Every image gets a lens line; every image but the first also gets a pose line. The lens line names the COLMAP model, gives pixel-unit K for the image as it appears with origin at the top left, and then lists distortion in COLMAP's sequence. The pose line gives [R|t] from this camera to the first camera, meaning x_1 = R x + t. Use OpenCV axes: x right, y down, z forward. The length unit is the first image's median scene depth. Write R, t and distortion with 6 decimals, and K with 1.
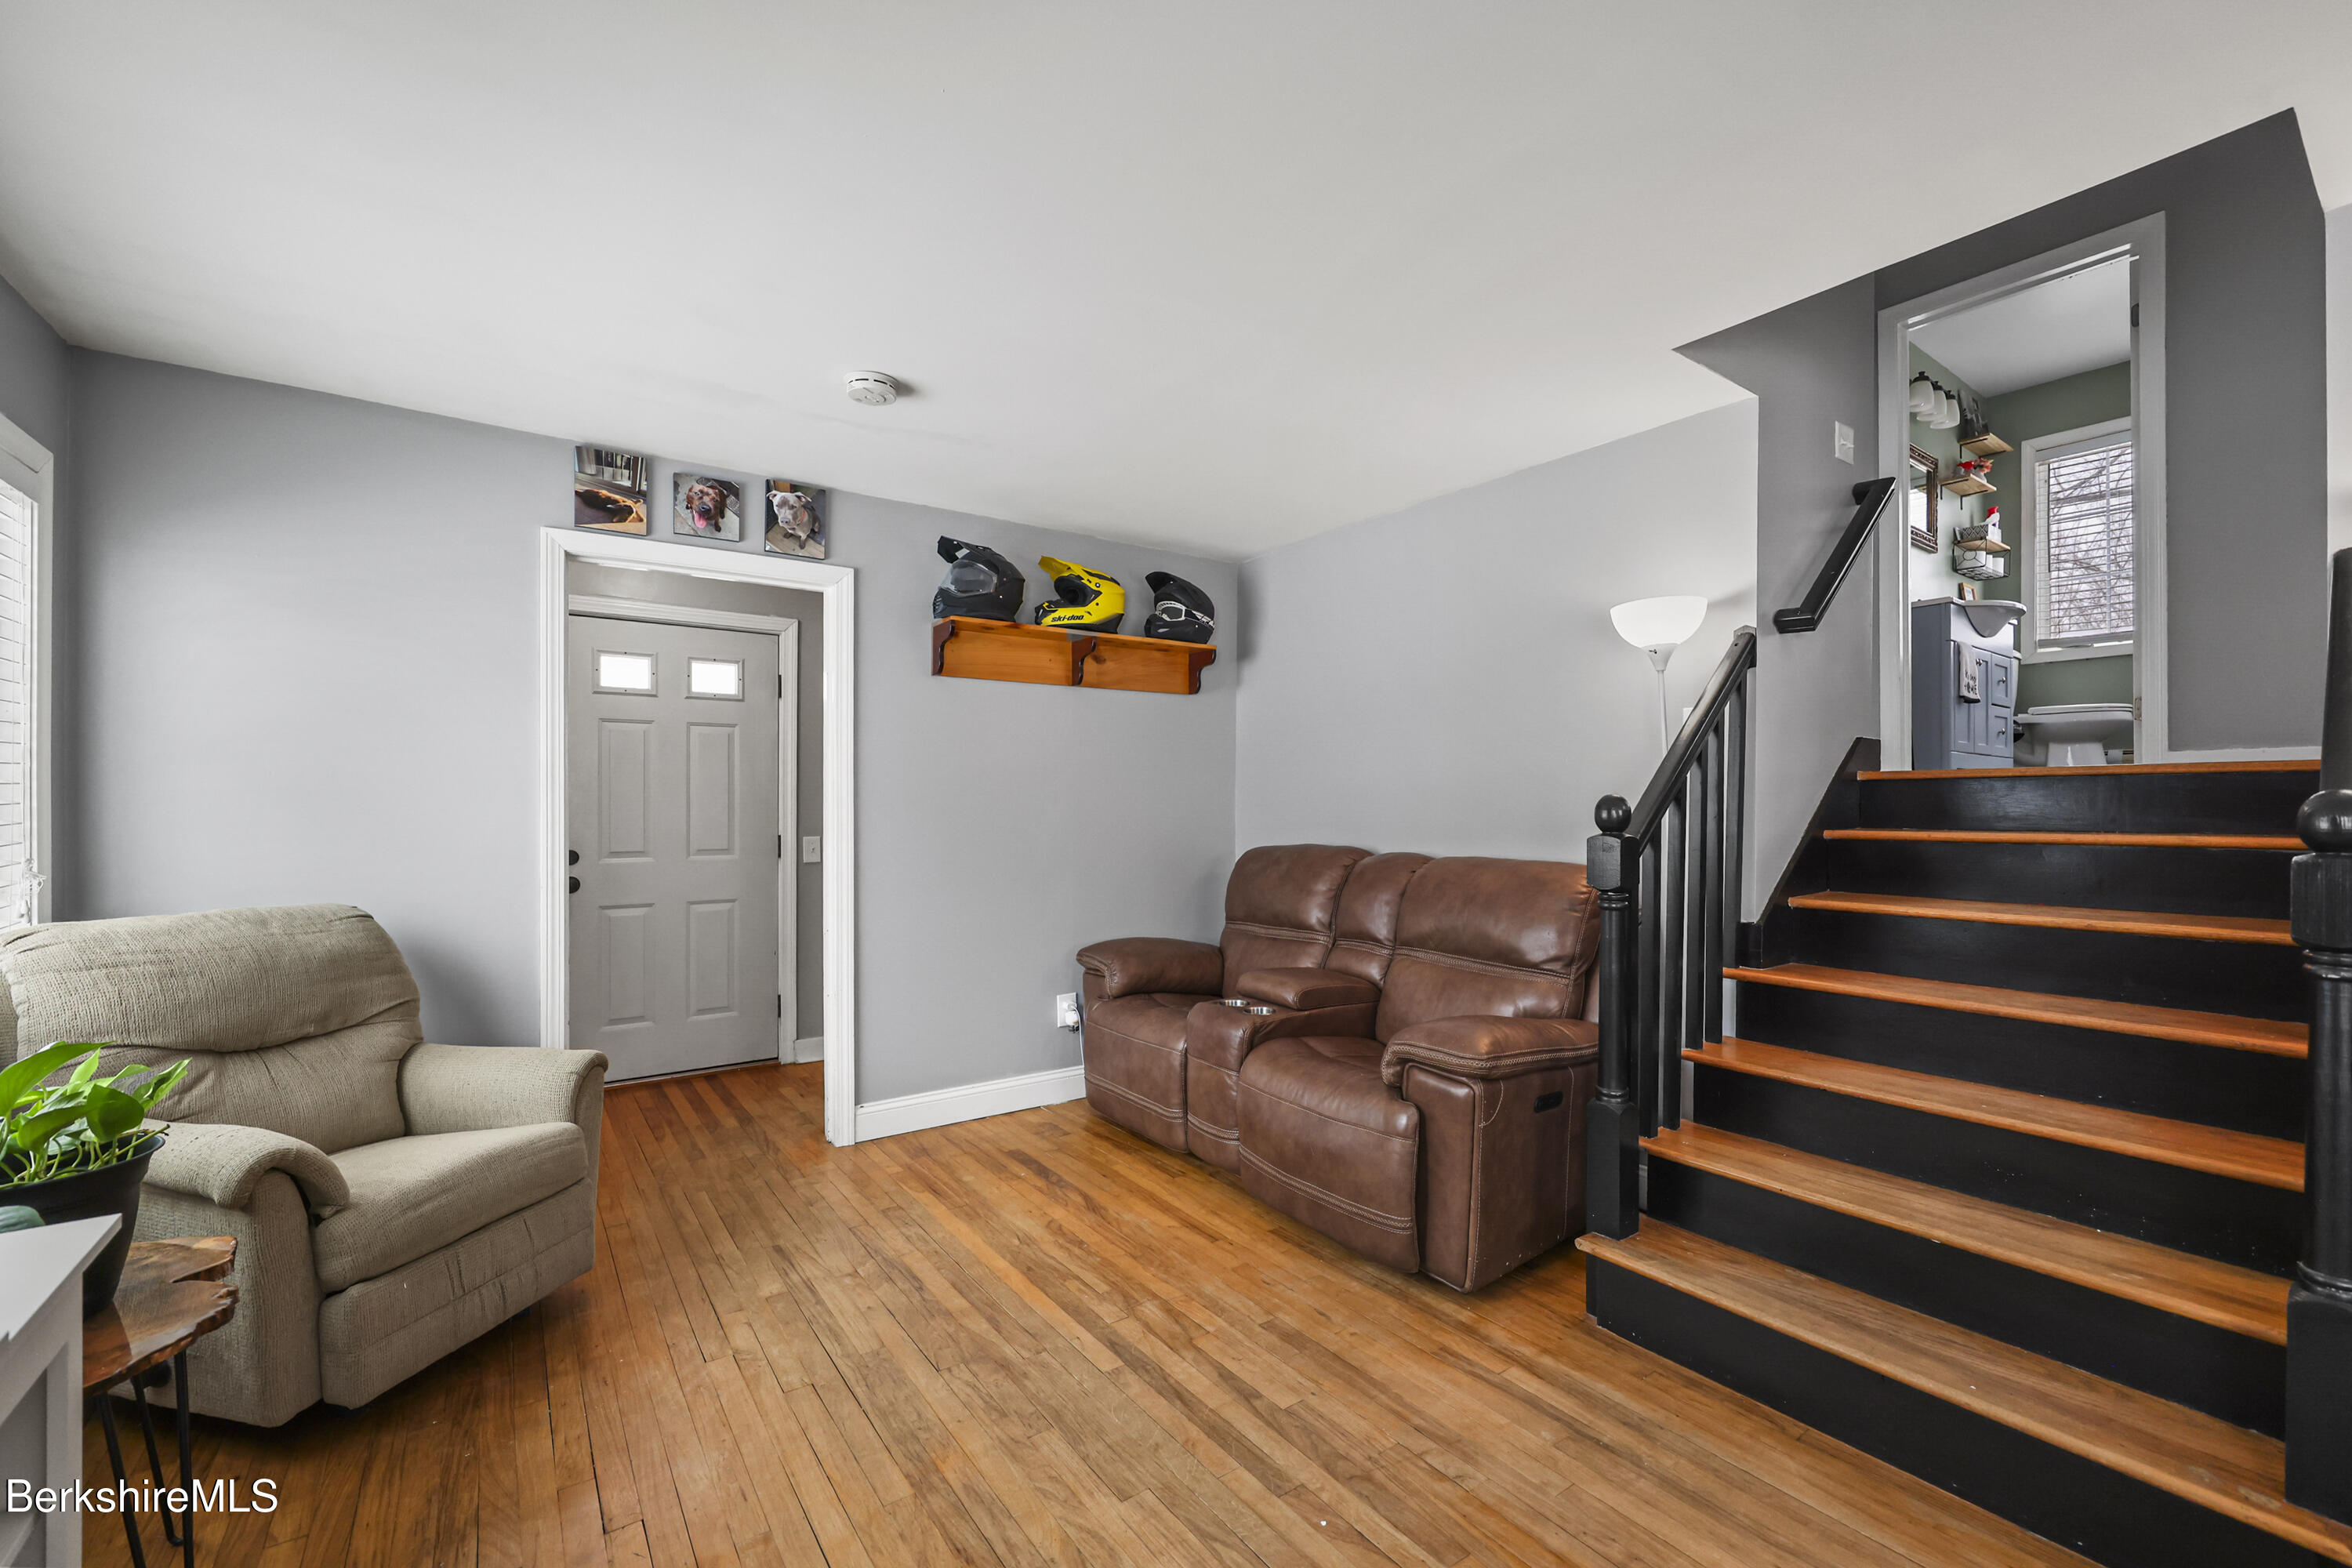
lens RADIAL K [[958.9, 0, 1186.7], [0, 958.9, 804.4], [0, 0, 1]] dist [-0.000879, 0.000082]
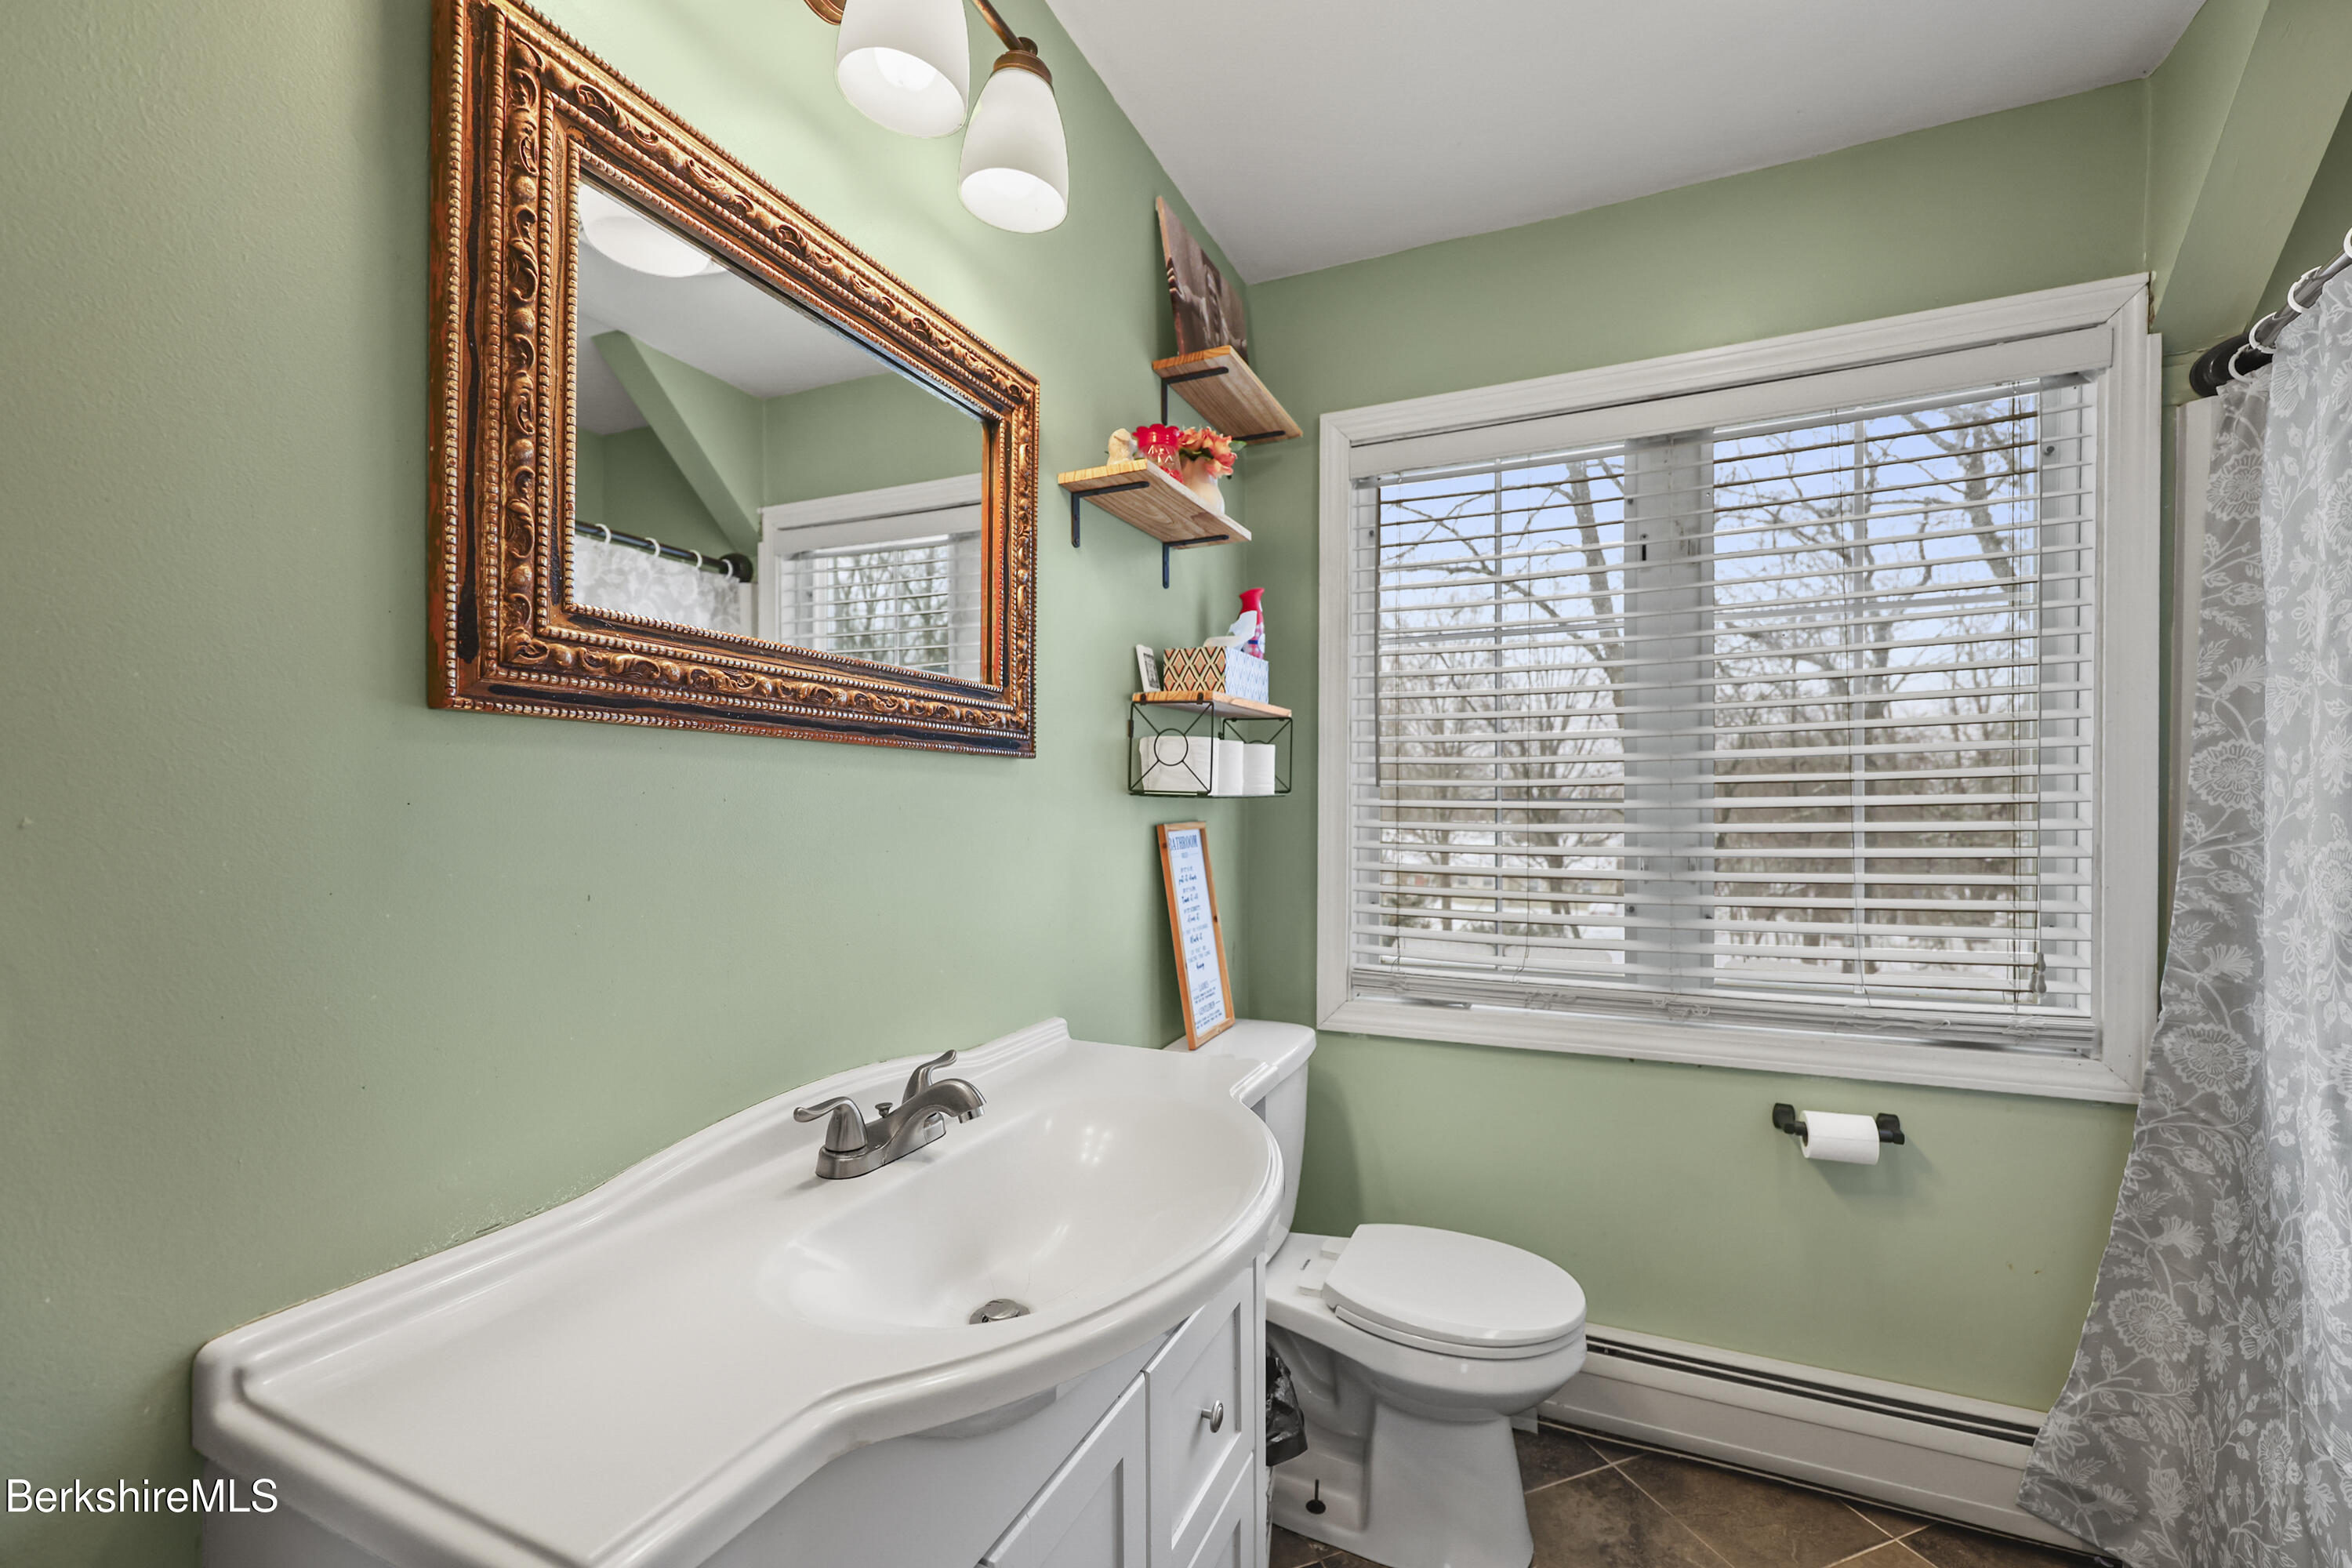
lens RADIAL K [[958.9, 0, 1186.7], [0, 958.9, 804.4], [0, 0, 1]] dist [-0.000879, 0.000082]
pose [[0.862743, 0.004491, 0.505623, 0.659342], [-0.007513, 0.999964, 0.003937, -0.238668], [-0.505587, -0.007195, 0.862746, 0.727316]]
